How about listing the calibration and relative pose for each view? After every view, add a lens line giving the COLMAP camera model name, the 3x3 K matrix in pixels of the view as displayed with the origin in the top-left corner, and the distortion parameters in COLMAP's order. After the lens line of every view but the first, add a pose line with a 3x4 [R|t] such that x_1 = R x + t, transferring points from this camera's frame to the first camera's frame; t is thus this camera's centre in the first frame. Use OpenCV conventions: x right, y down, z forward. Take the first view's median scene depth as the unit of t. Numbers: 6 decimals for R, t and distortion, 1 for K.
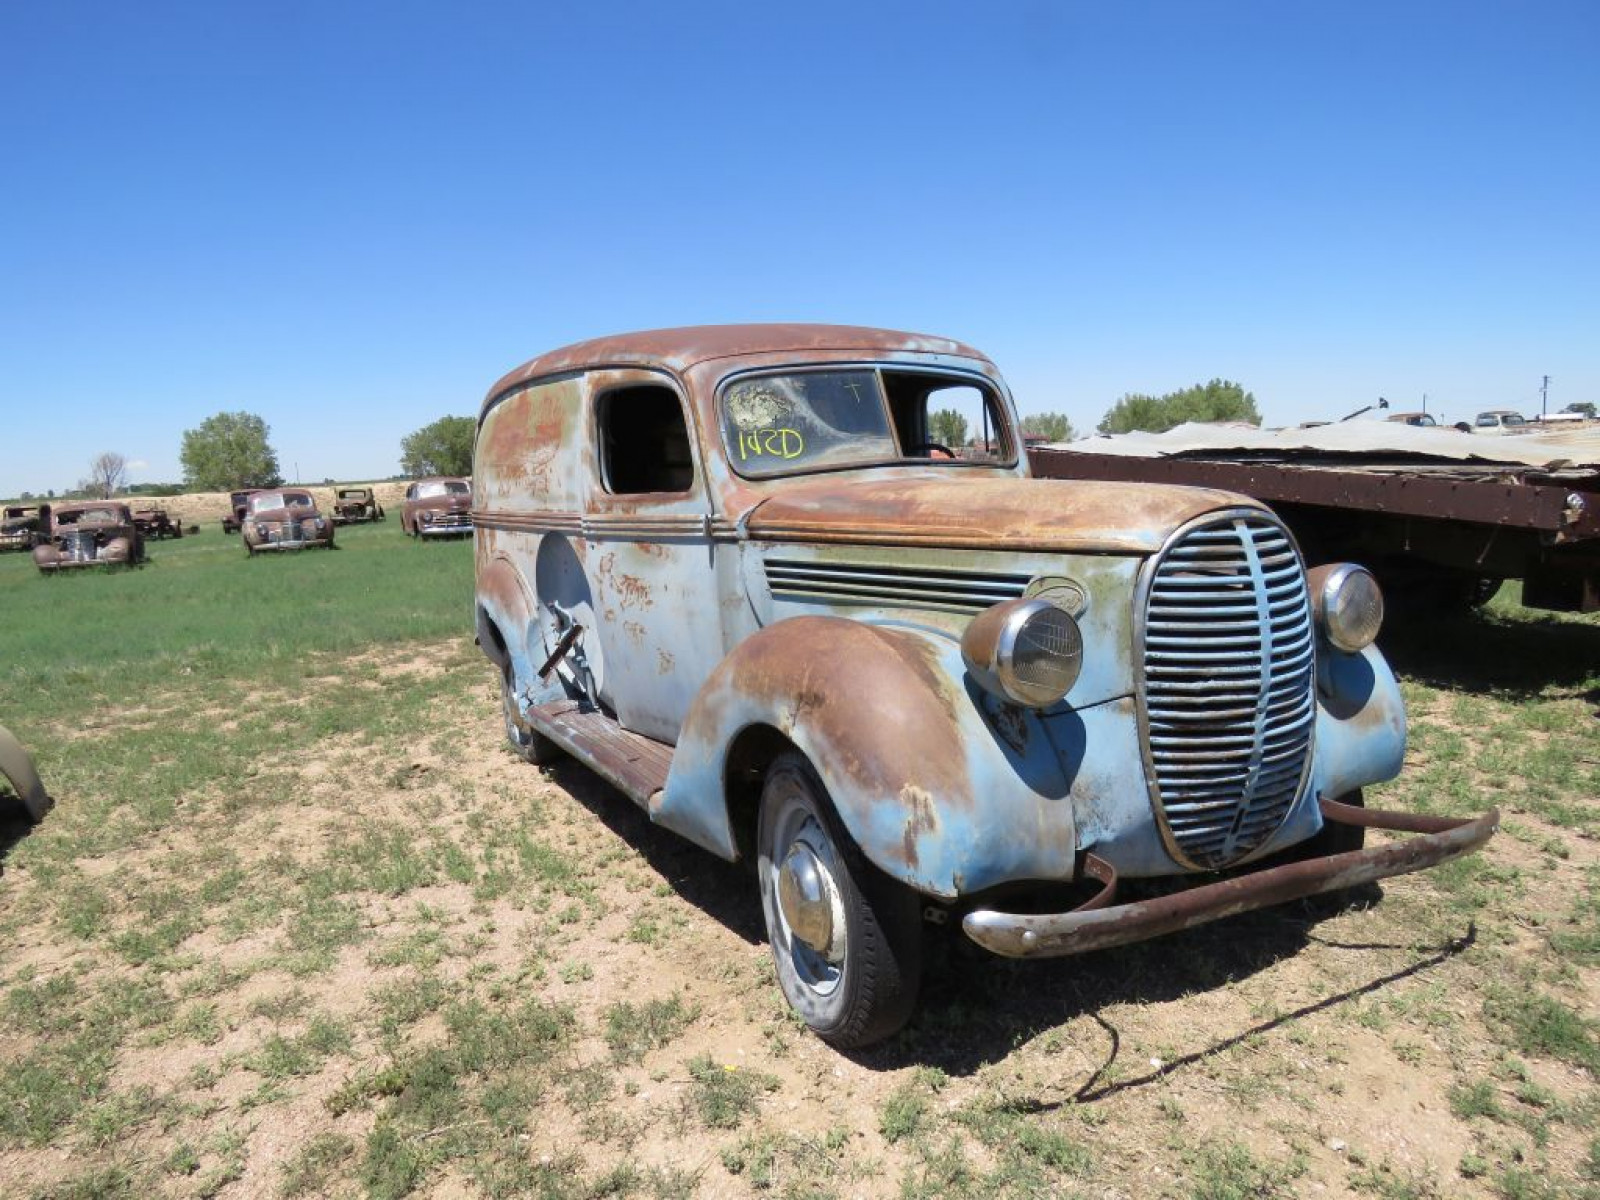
lens RADIAL K [[1050.5, 0, 797.9], [0, 1050.5, 597.4], [0, 0, 1]] dist [-0.006192, 0.006754]
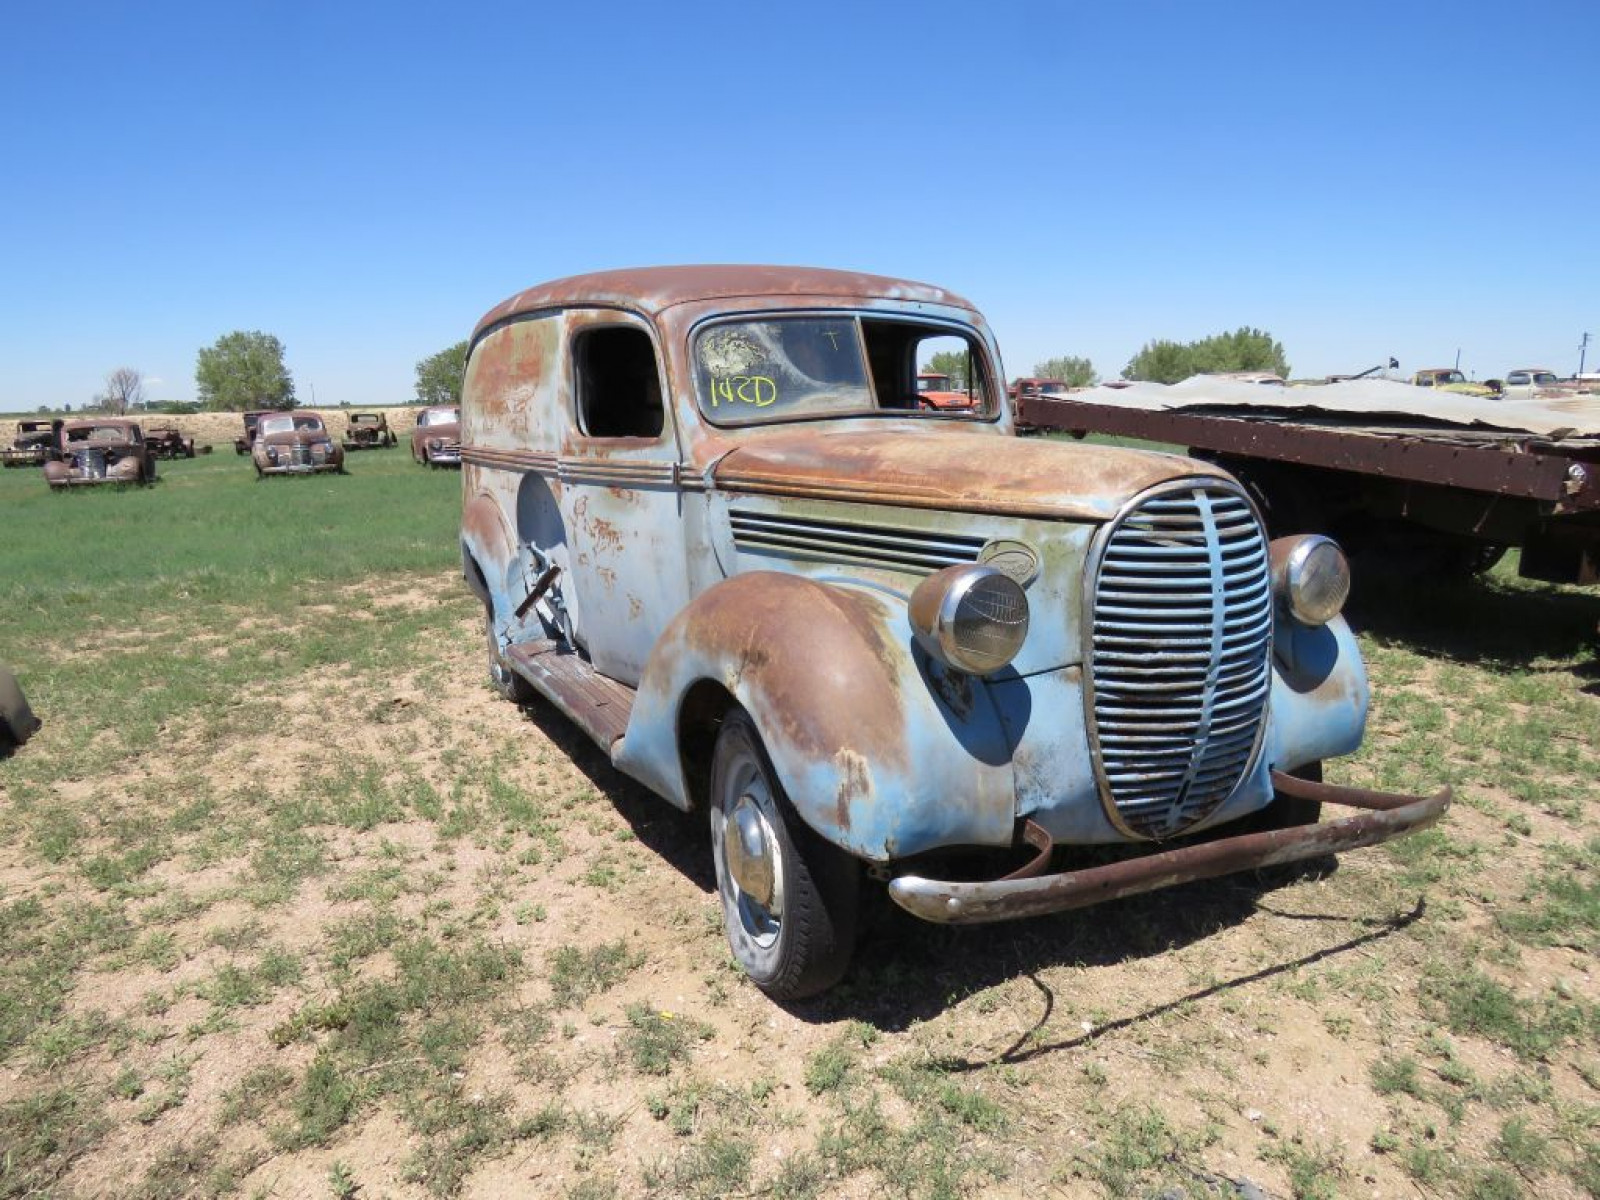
lens RADIAL K [[1050.2, 0, 800.0], [0, 1050.2, 600.0], [0, 0, 1]] dist [-0.001786, 0.002995]
pose [[0.999409, 0.032603, -0.010930, 0.056830], [-0.031870, 0.997592, 0.061606, -0.017555], [0.012912, -0.061221, 0.998041, 0.011142]]
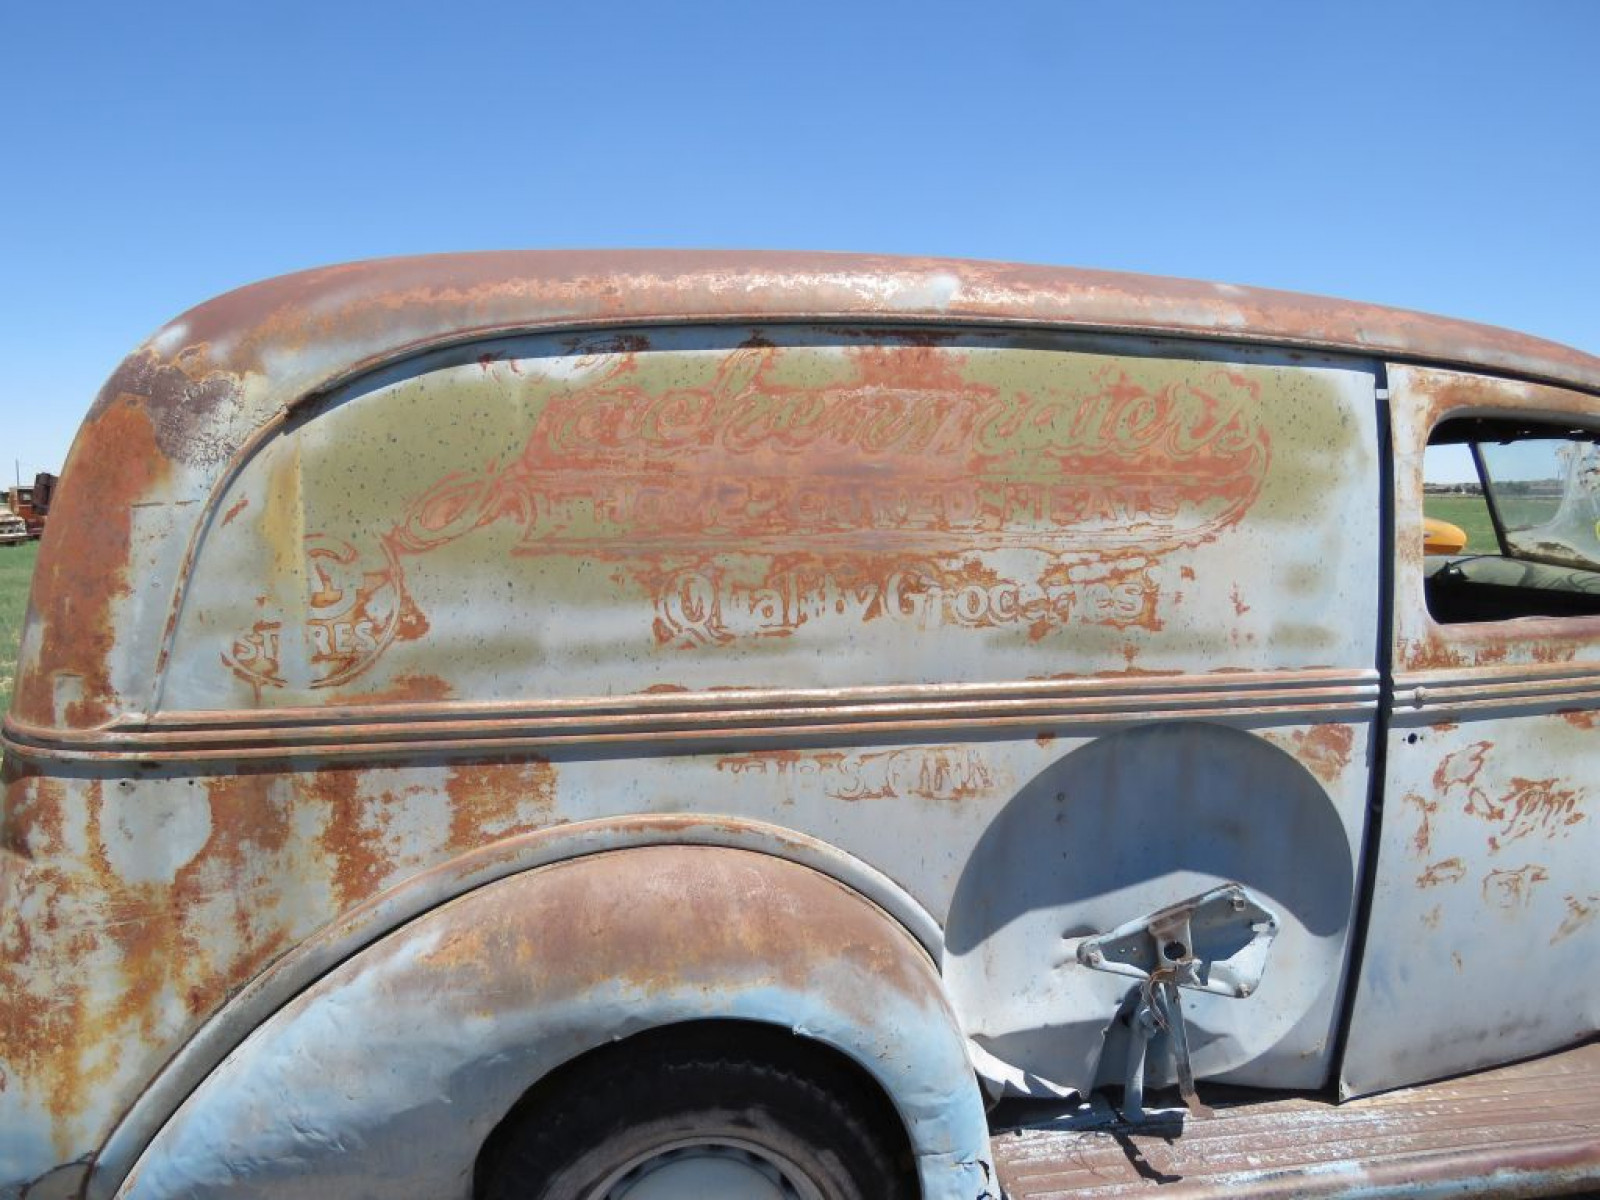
lens RADIAL K [[1043.9, 0, 798.4], [0, 1043.9, 612.4], [0, 0, 1]] dist [0.025494, -0.024141]
pose [[0.329009, -0.052270, 0.942879, -1.092040], [0.092894, 0.995416, 0.022768, -0.211395], [-0.939747, 0.080097, 0.332356, 1.651072]]
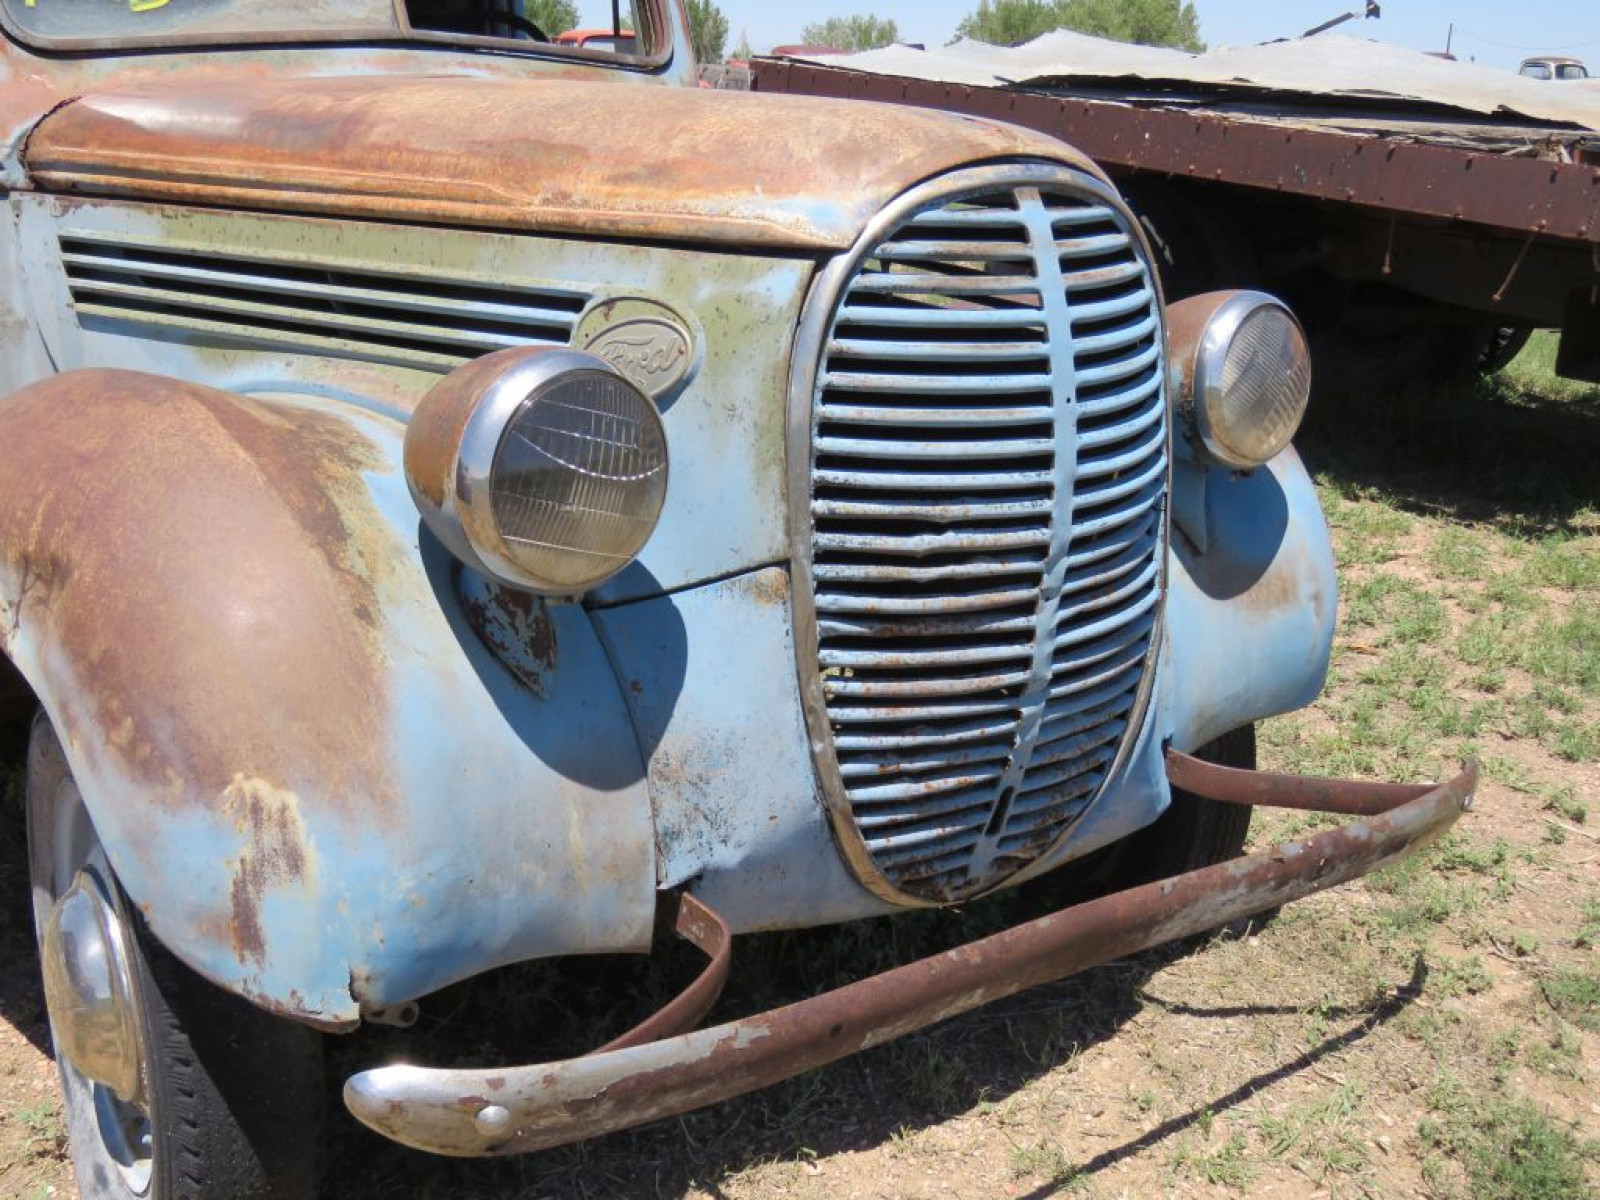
lens RADIAL K [[1761.7, 0, 816.7], [0, 1761.7, 597.6], [0, 0, 1]] dist [0.004995, 0.010343]
pose [[0.977652, -0.001323, 0.210225, 0.149279], [-0.030674, 0.988381, 0.148872, -0.006899], [-0.207979, -0.151993, 0.966252, 0.214641]]
